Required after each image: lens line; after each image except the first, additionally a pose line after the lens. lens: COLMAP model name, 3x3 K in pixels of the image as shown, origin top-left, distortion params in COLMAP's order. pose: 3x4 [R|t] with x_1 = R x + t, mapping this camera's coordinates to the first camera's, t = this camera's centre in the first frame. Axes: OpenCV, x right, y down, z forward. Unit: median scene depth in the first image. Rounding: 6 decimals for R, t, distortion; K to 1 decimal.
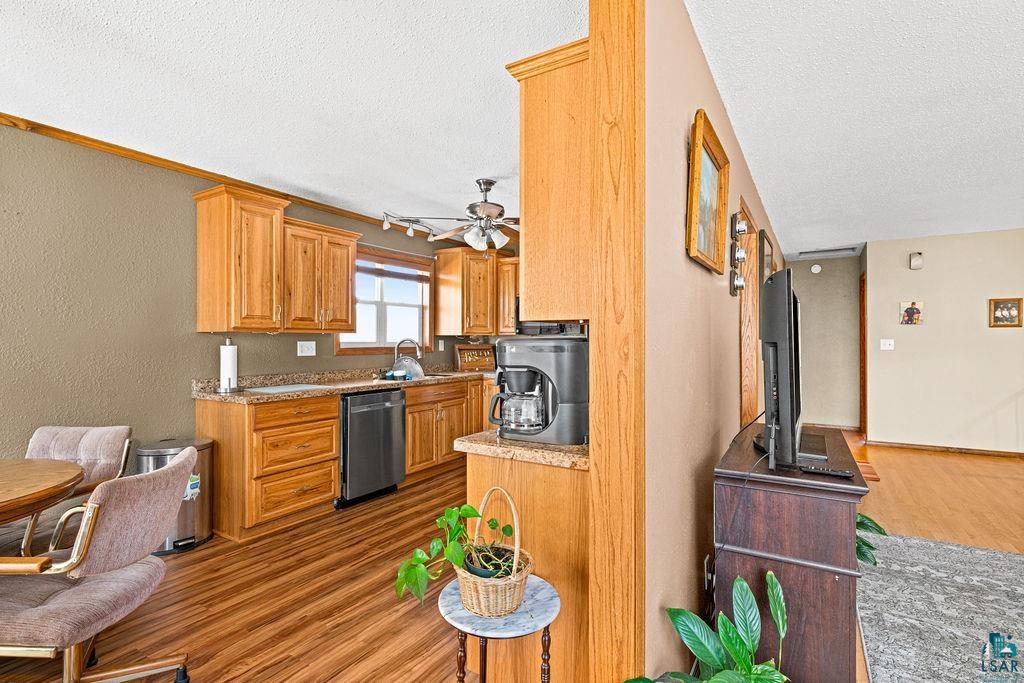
lens RADIAL K [[490.2, 0, 512.0], [0, 490.2, 341.5], [0, 0, 1]] dist [0.002927, 0.000457]
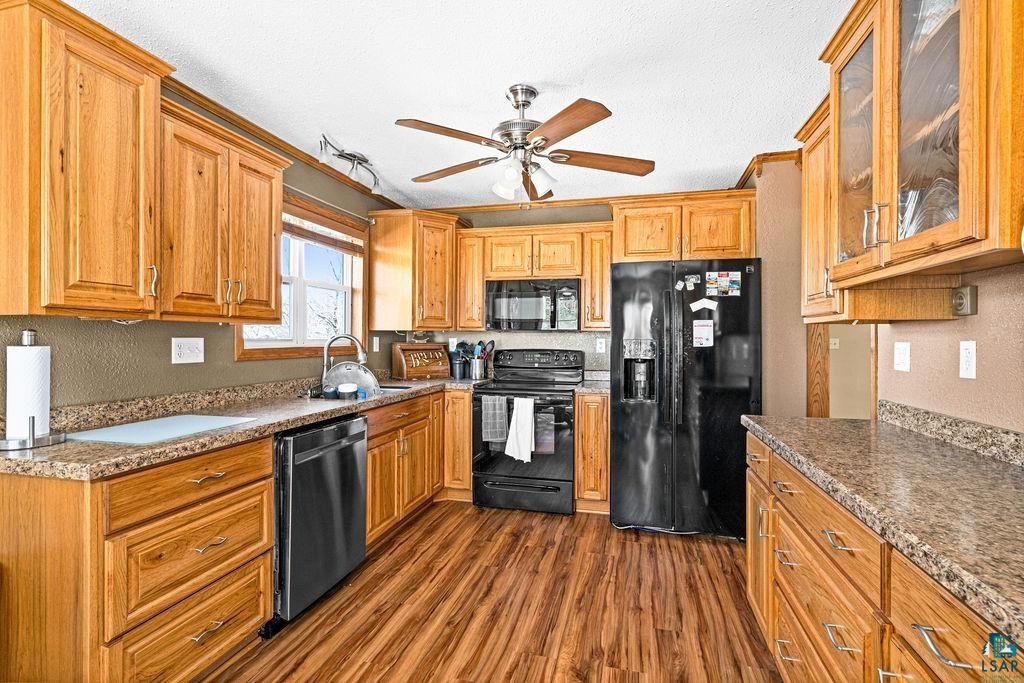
lens RADIAL K [[487.9, 0, 509.2], [0, 487.9, 340.2], [0, 0, 1]] dist [0.000398, 0.001049]
pose [[0.956240, 0.003552, 0.292563, -0.234641], [-0.004046, 0.999991, 0.001085, 0.000457], [-0.292557, -0.002221, 0.956246, 0.357953]]
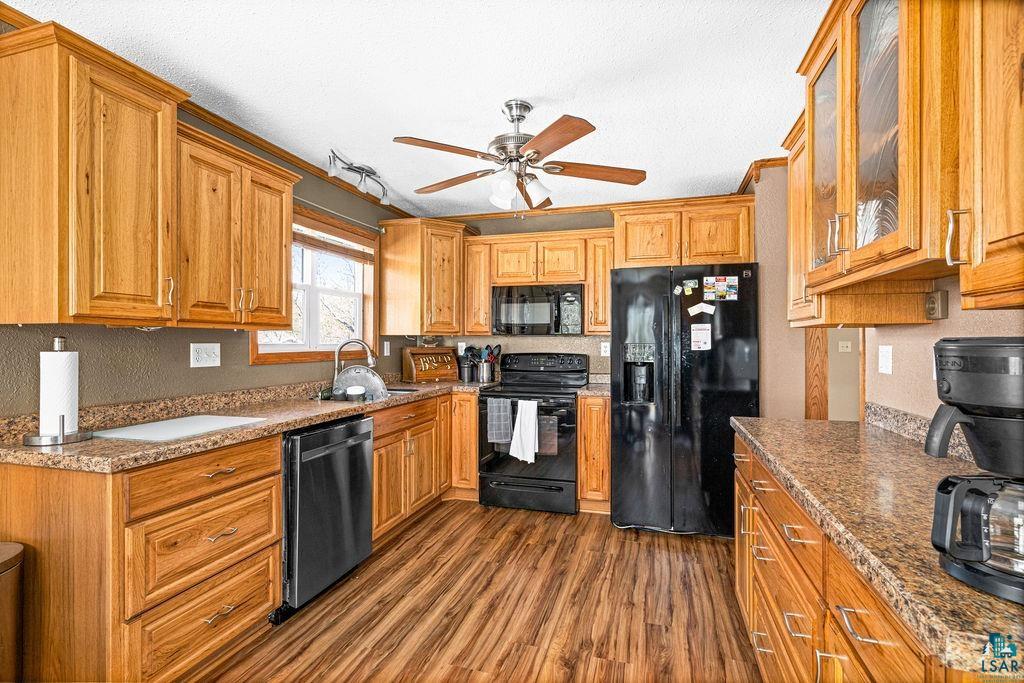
lens RADIAL K [[485.6, 0, 510.0], [0, 485.6, 343.5], [0, 0, 1]] dist [0.000683, 0.001008]
pose [[0.966826, 0.000716, 0.255434, -0.213208], [-0.000850, 1.000000, 0.000416, -0.000500], [-0.255433, -0.000619, 0.966826, 0.328309]]
